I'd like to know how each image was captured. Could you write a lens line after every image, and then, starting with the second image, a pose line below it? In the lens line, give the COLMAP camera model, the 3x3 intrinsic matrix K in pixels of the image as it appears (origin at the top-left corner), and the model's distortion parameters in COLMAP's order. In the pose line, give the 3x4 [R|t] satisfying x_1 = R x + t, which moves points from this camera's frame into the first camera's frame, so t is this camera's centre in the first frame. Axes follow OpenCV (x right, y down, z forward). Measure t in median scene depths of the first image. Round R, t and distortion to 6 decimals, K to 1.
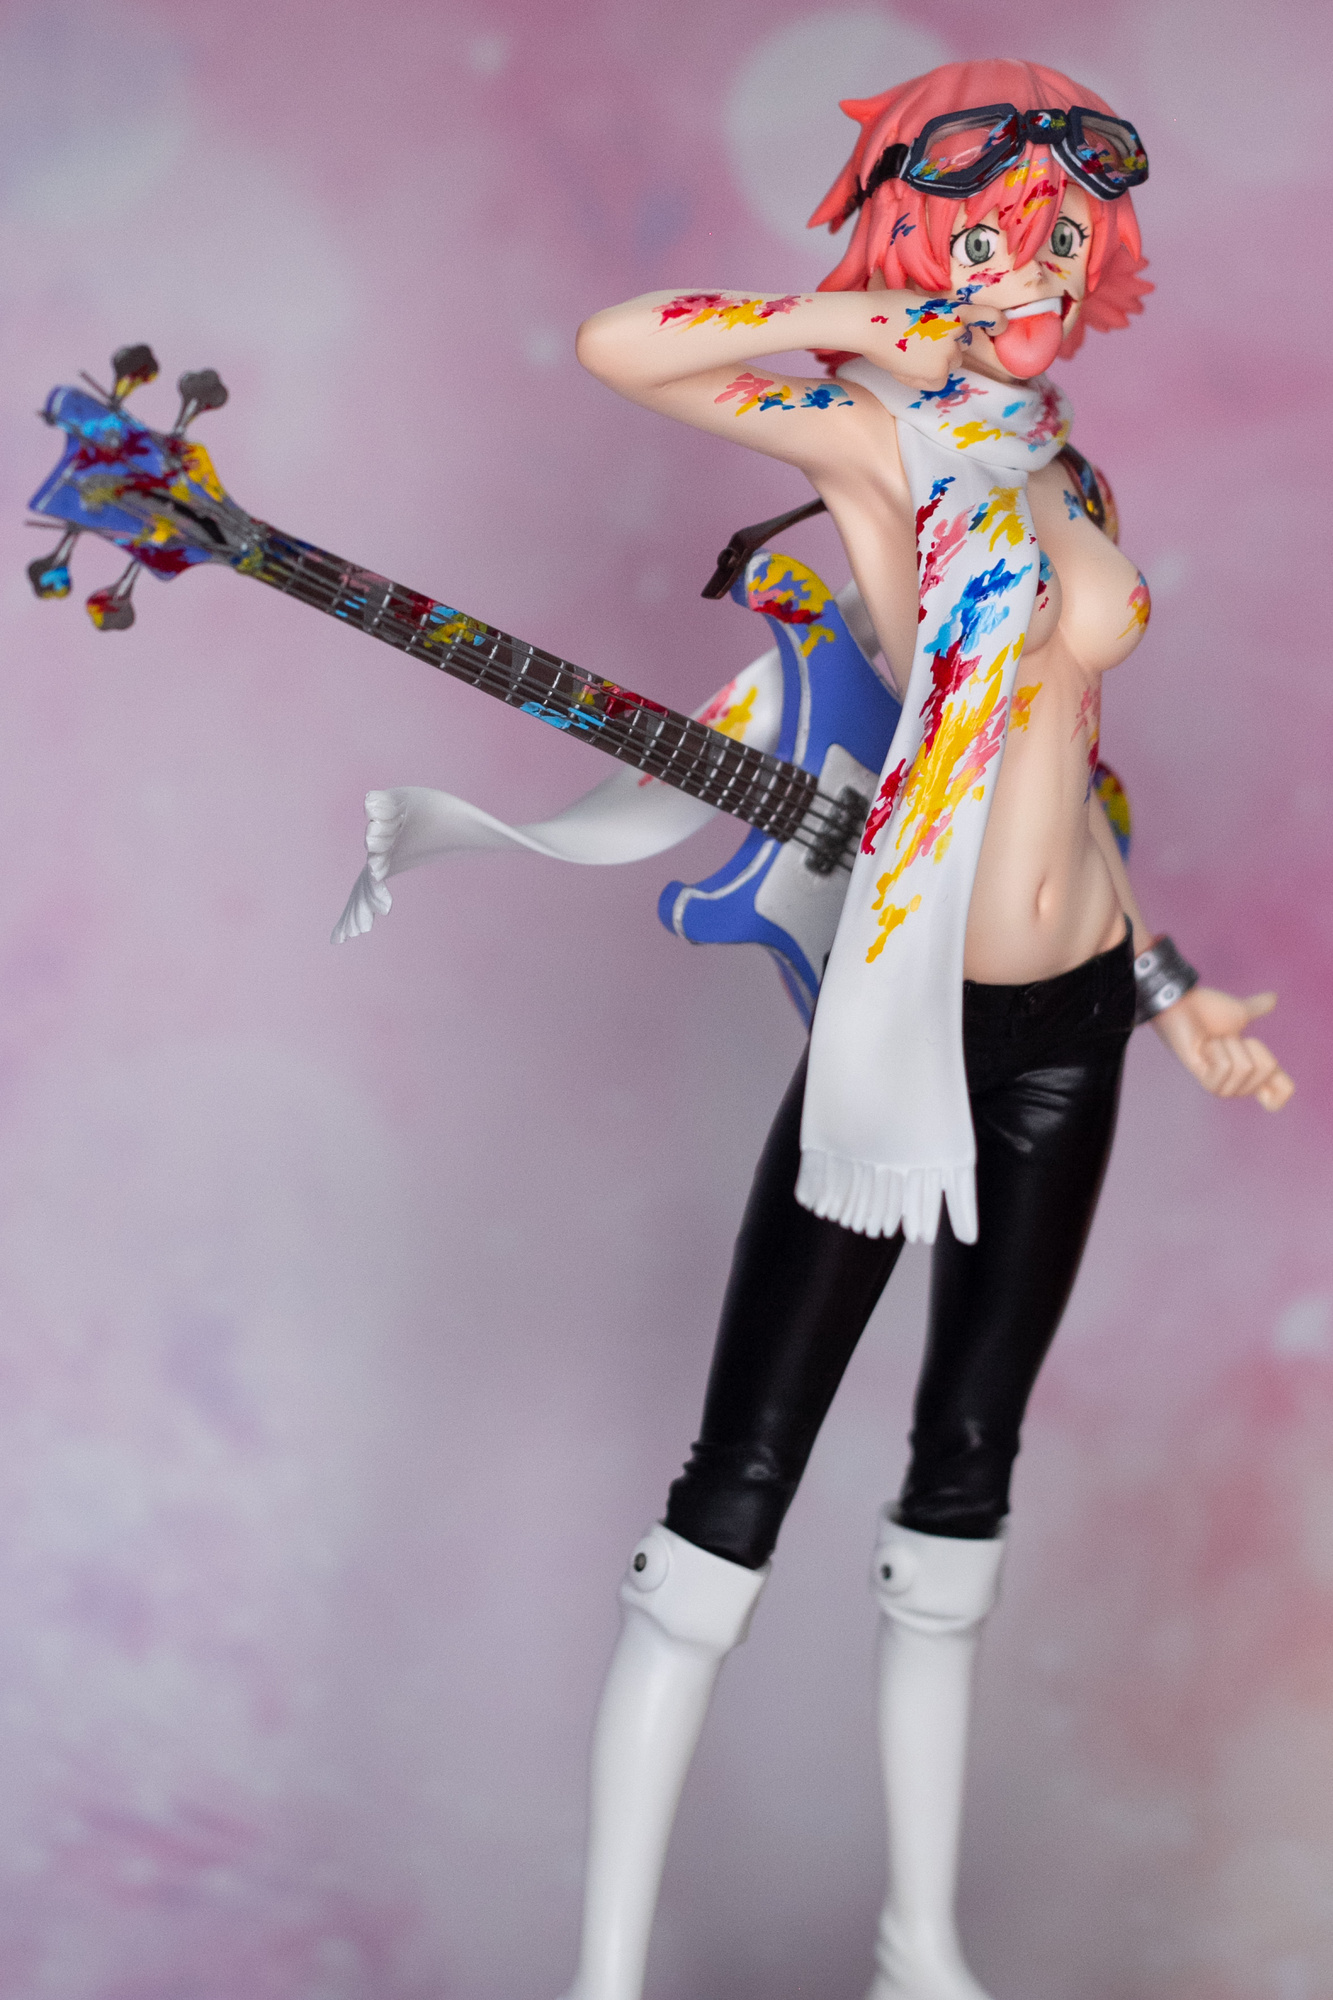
lens RADIAL K [[5709.9, 0, 666.5], [0, 5709.9, 1000.0], [0, 0, 1]] dist [-0.175998, 1.652225]
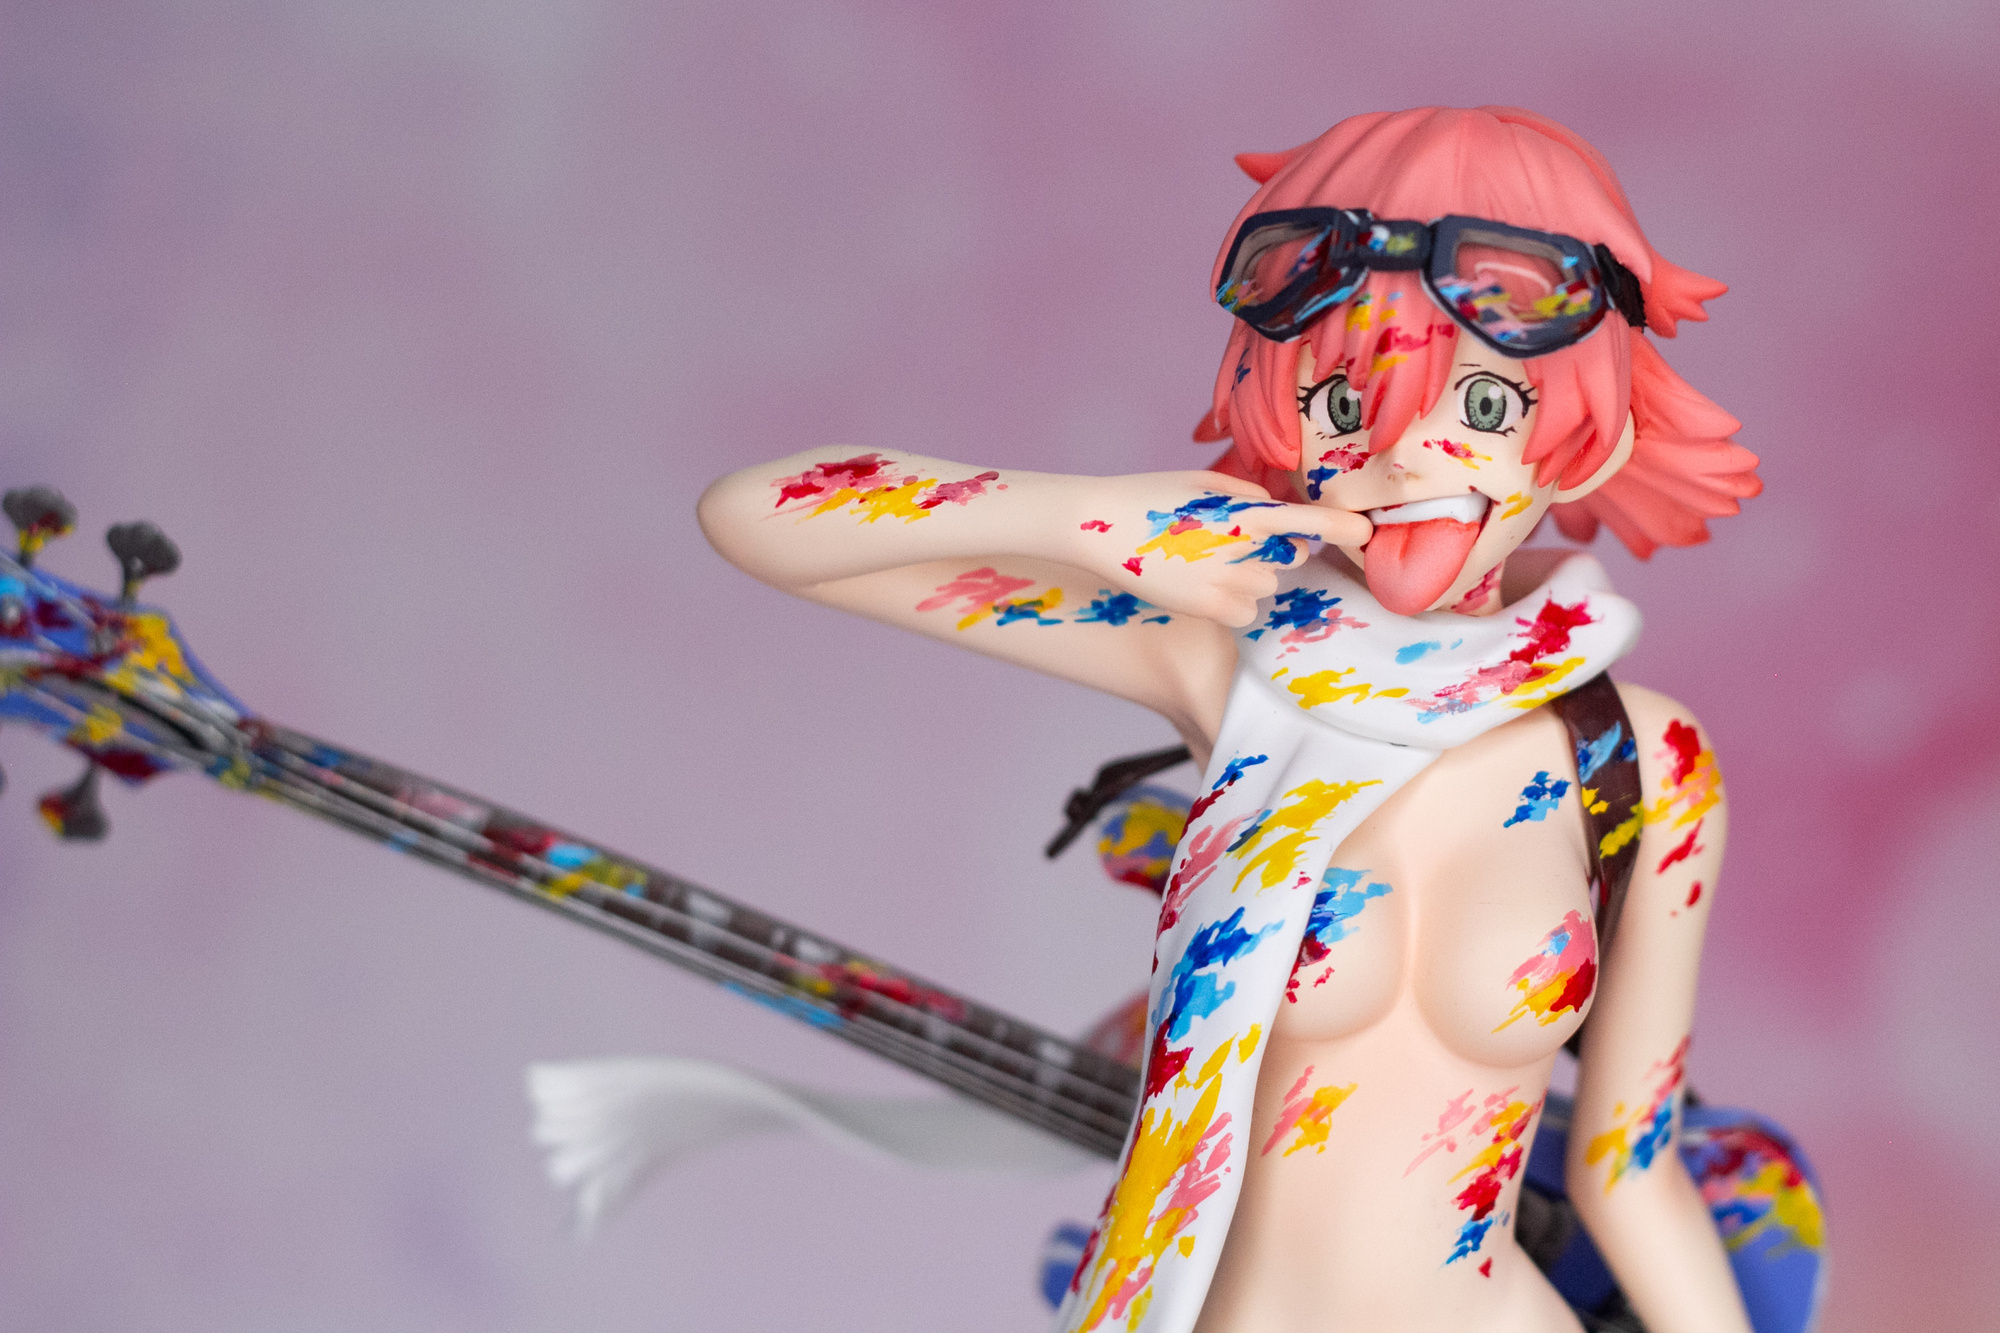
lens RADIAL K [[5709.9, 0, 1000.0], [0, 5709.9, 666.5], [0, 0, 1]] dist [-0.175998, 1.652225]
pose [[0.764726, 0.149984, -0.626658, 0.441871], [-0.082221, 0.987296, 0.135963, -0.190489], [0.639089, -0.052450, 0.767342, 0.478145]]
